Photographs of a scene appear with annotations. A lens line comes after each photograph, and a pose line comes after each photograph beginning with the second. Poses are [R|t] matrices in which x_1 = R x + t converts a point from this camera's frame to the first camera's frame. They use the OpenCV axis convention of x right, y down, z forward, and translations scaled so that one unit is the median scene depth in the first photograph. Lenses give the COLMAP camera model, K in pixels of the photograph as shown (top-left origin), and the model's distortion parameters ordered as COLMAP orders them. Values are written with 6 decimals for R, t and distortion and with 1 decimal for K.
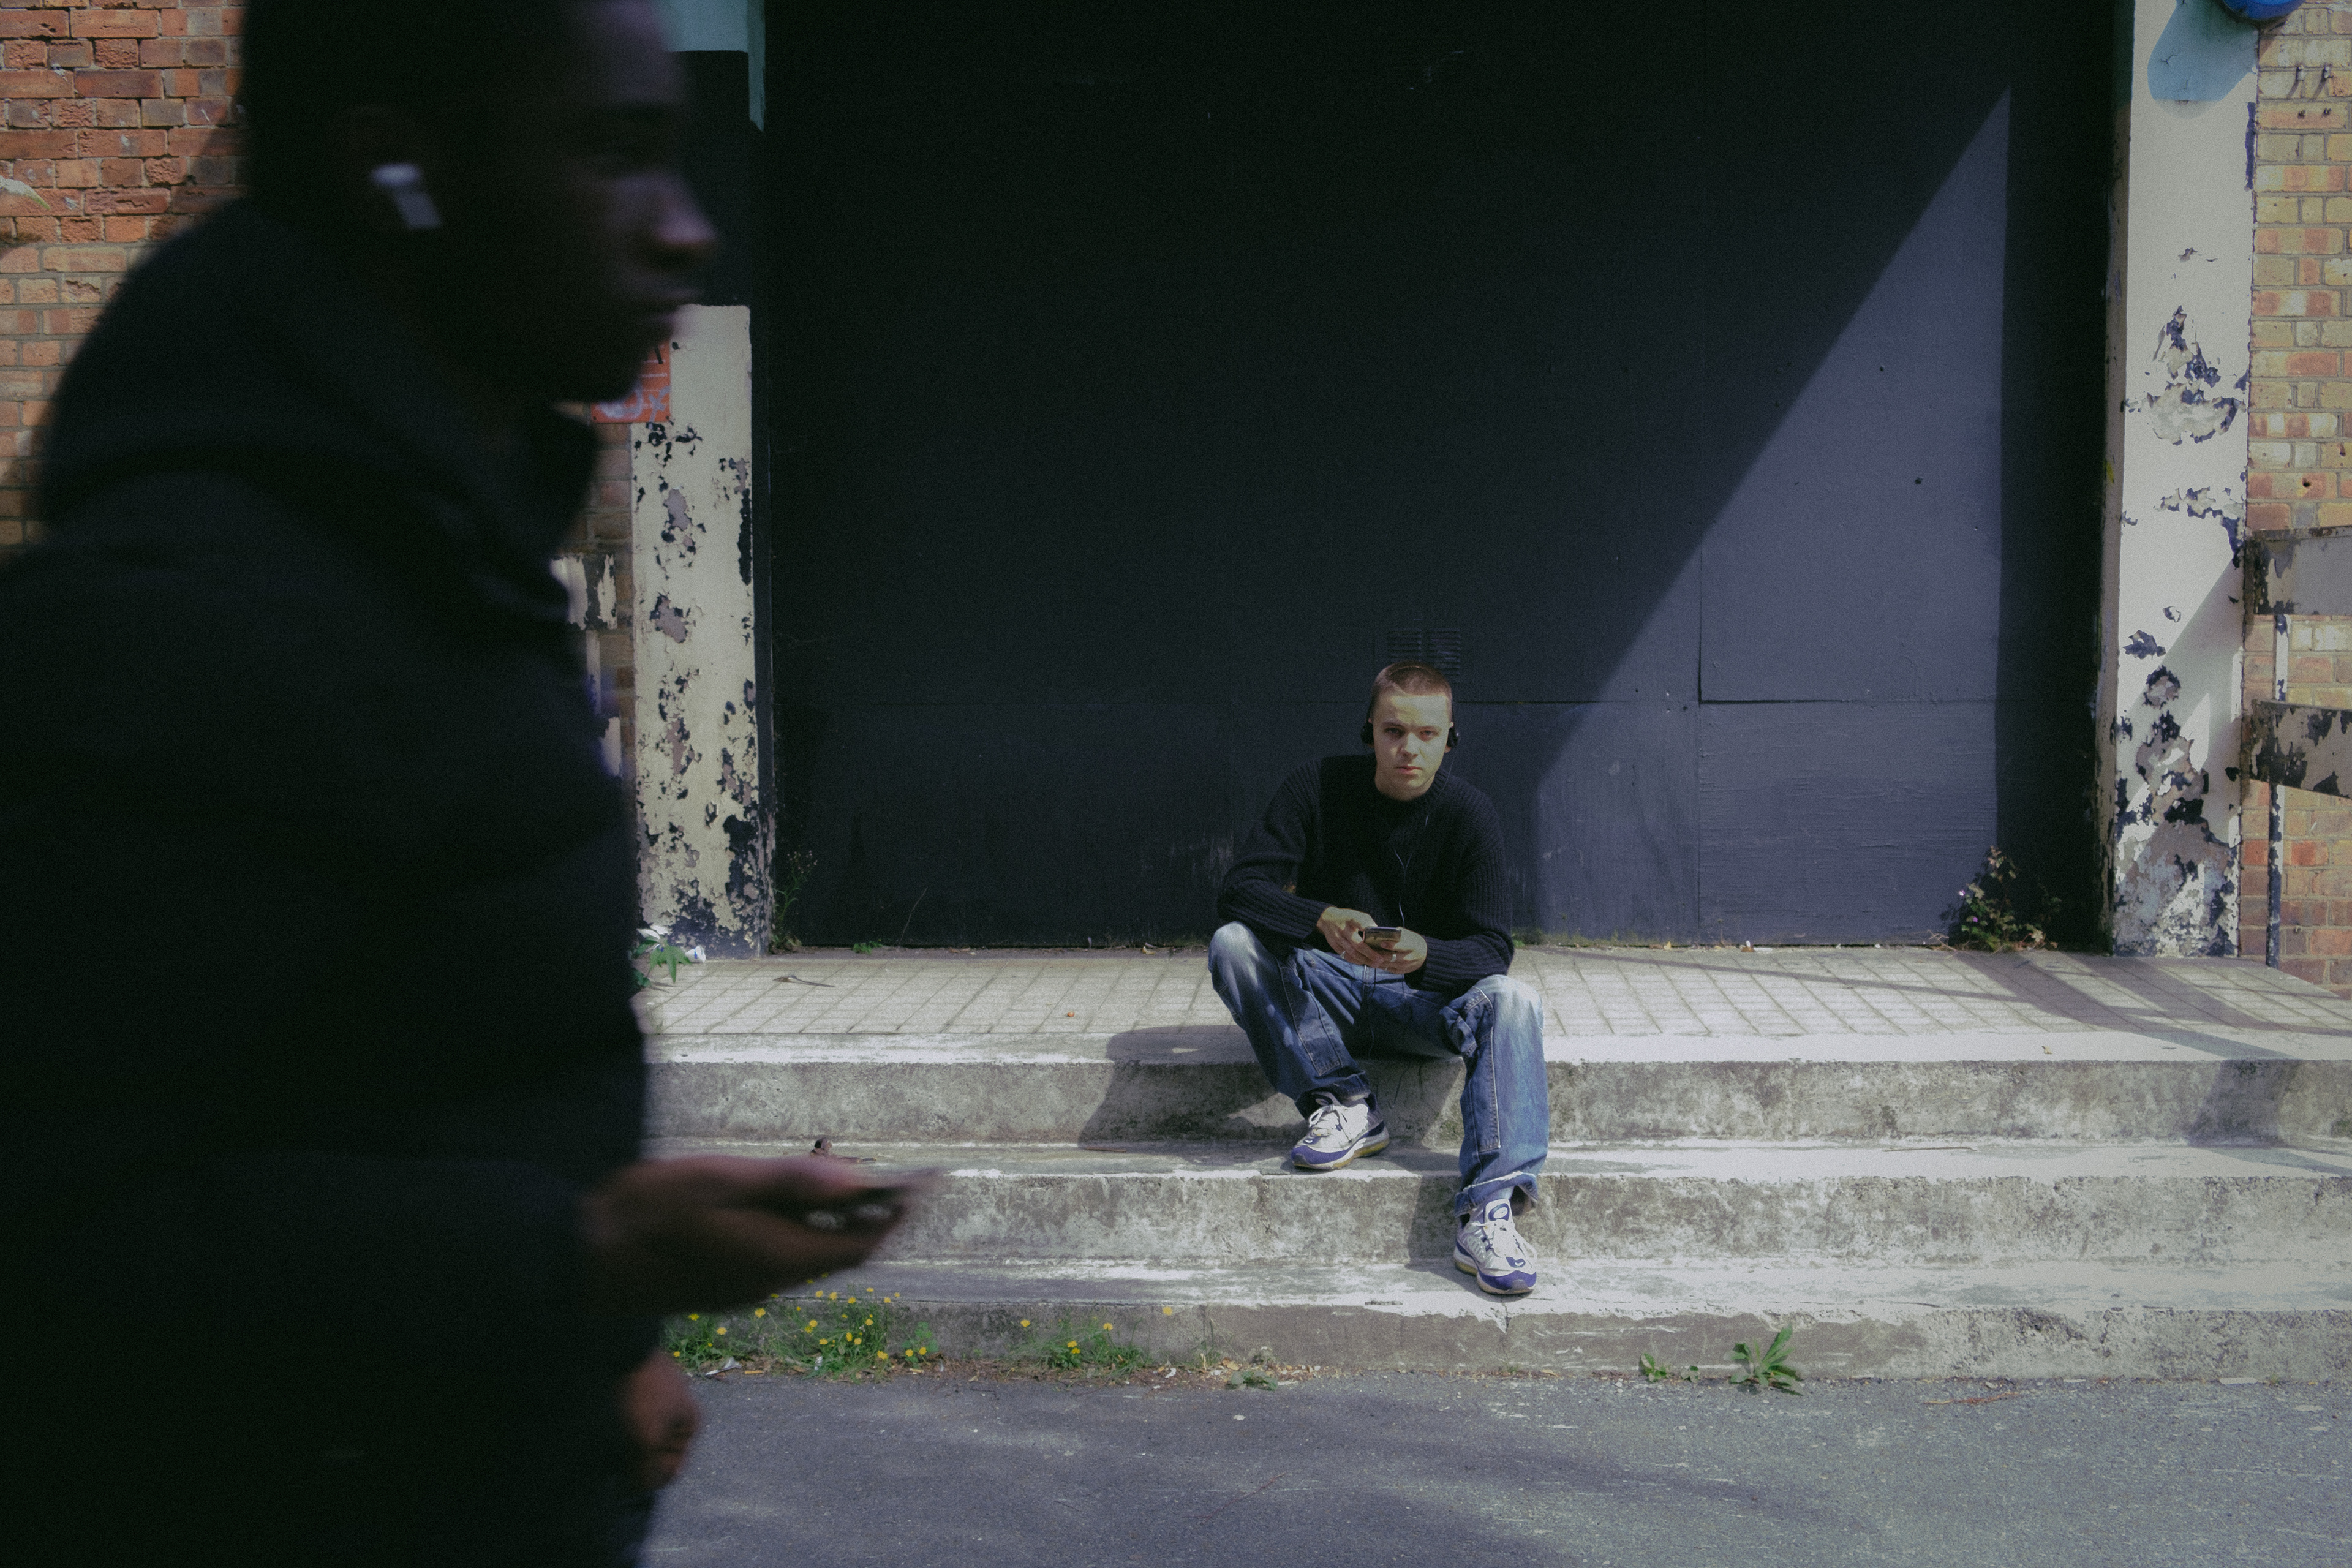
lens RADIAL K [[2584.0, 0, 1205.8], [0, 2584.0, 833.2], [0, 0, 1]] dist [-0.032287, 0.000000]
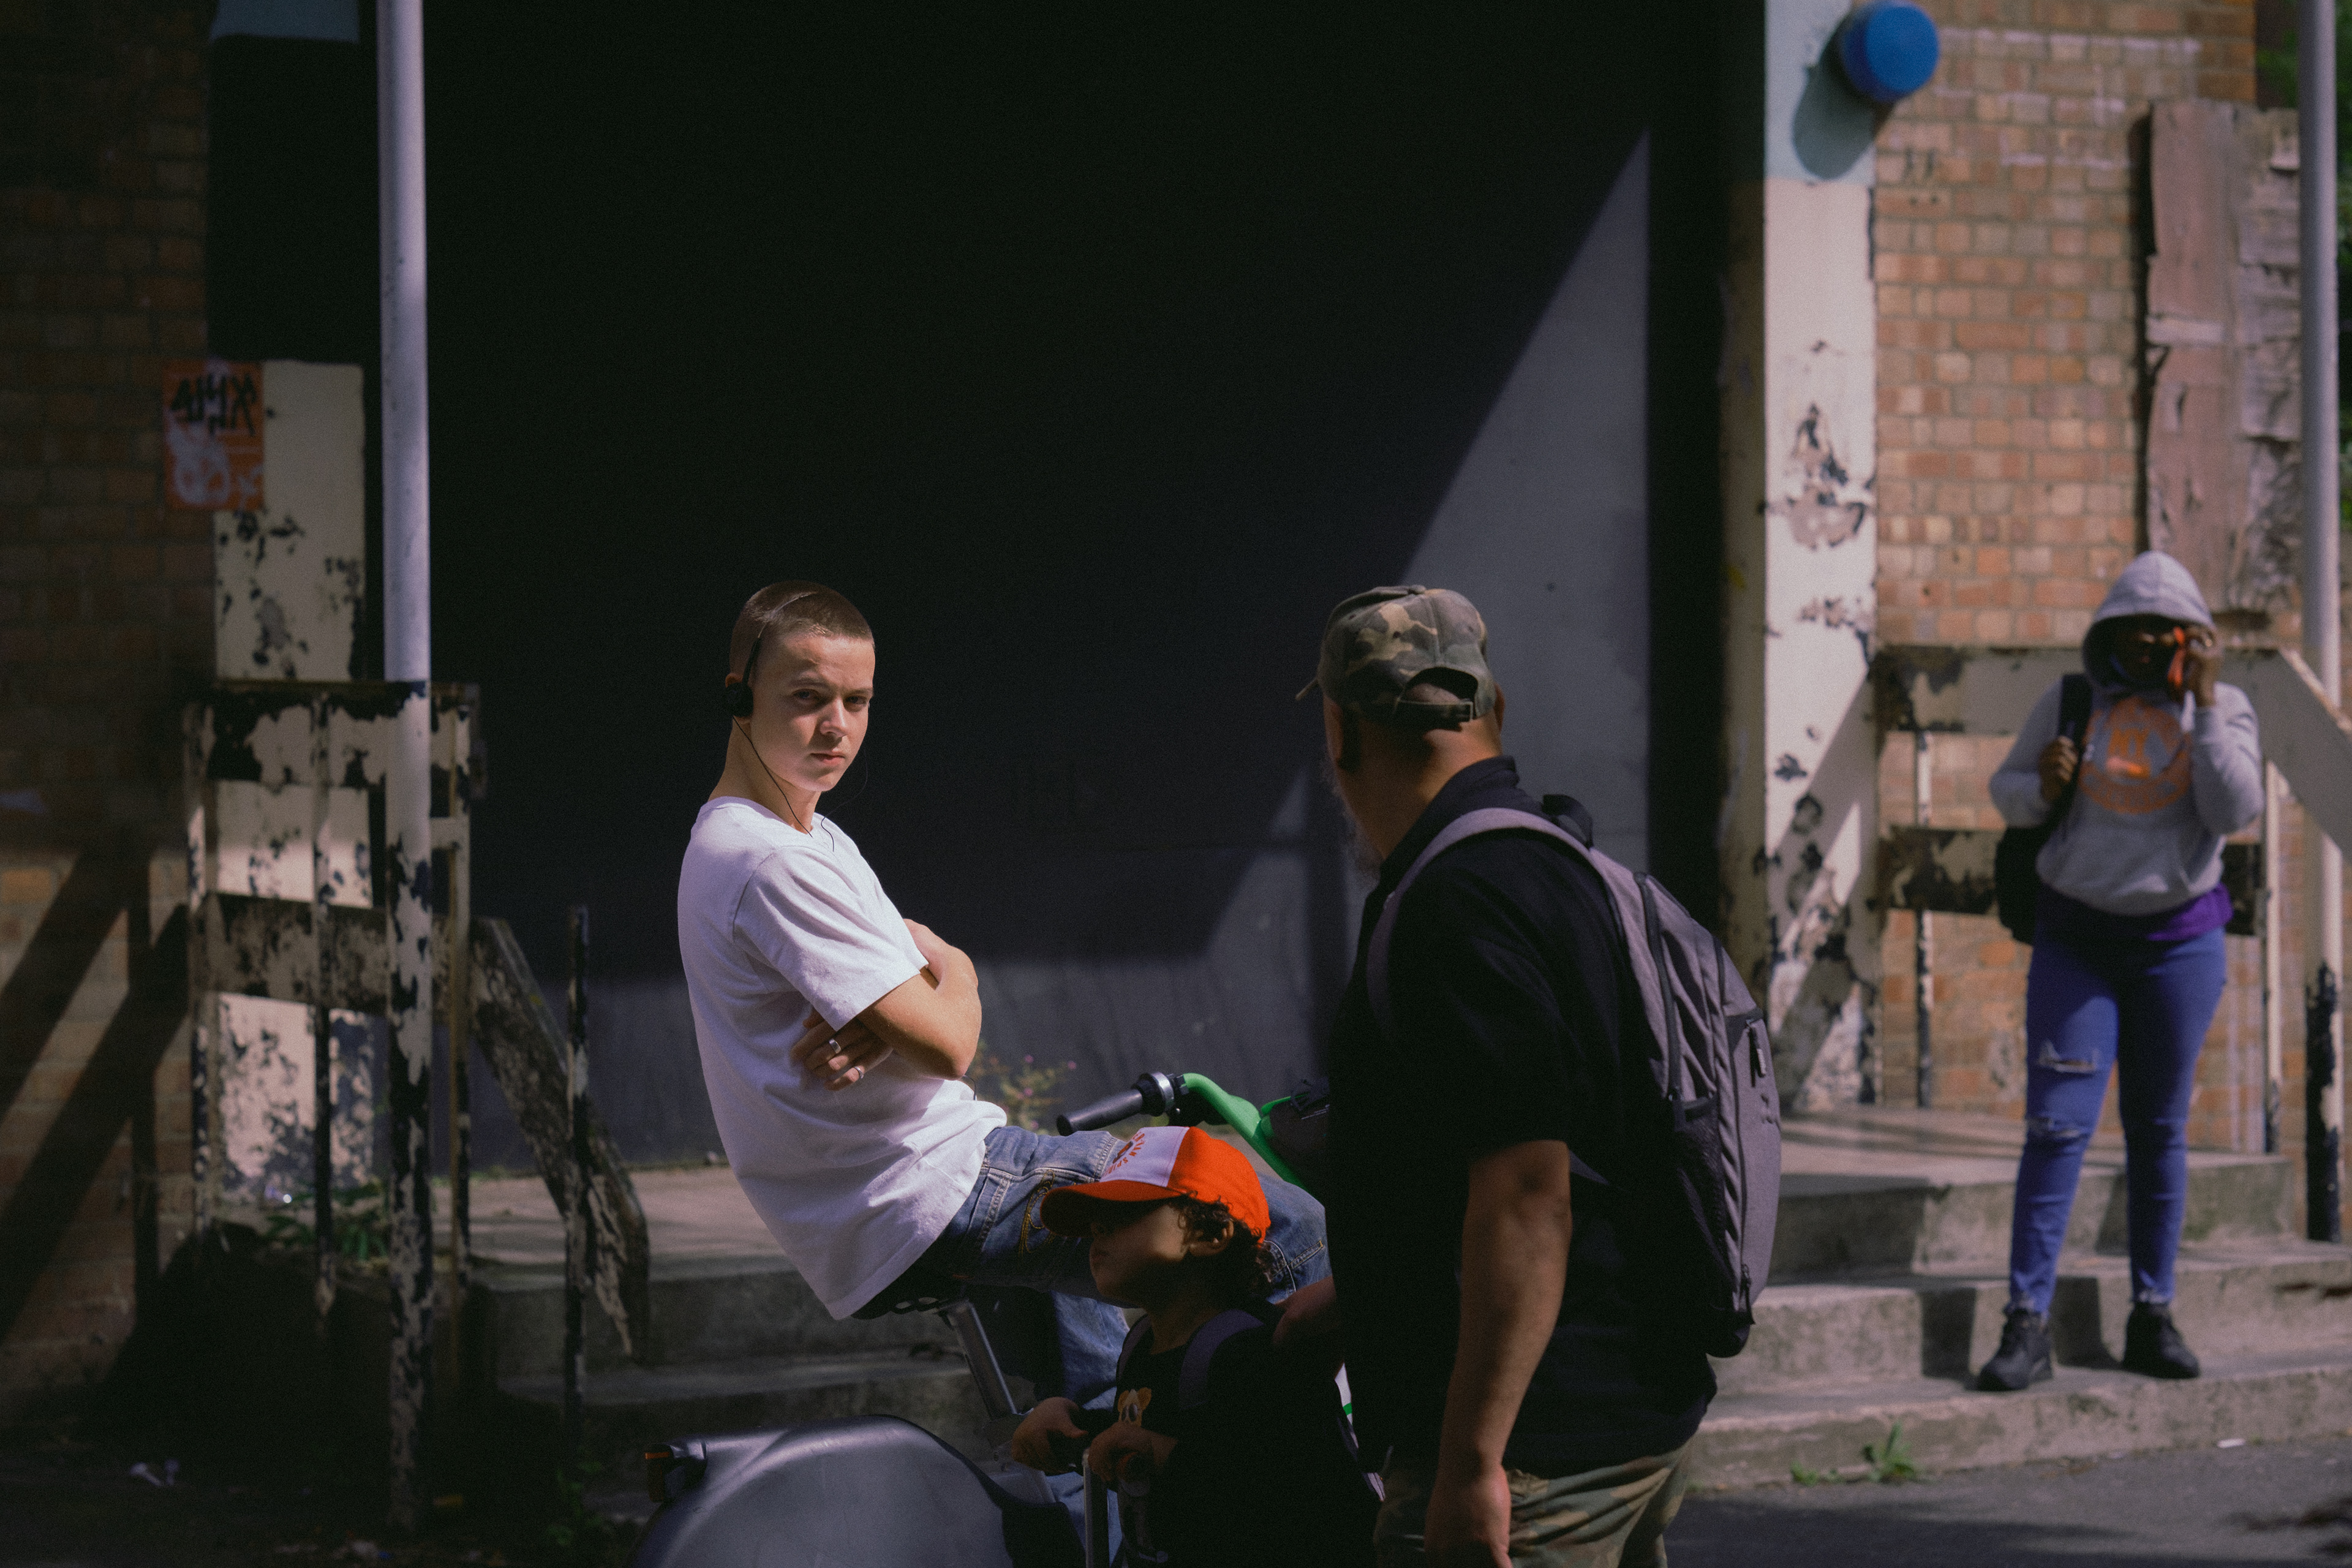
lens RADIAL K [[5669.8, 0, 1175.5], [0, 5669.8, 786.1], [0, 0, 1]] dist [0.052323, 0.000000]
pose [[0.845257, -0.017441, 0.534076, -0.896746], [0.049252, 0.997756, -0.045365, 0.014217], [-0.532086, 0.064650, 0.844218, -0.586507]]
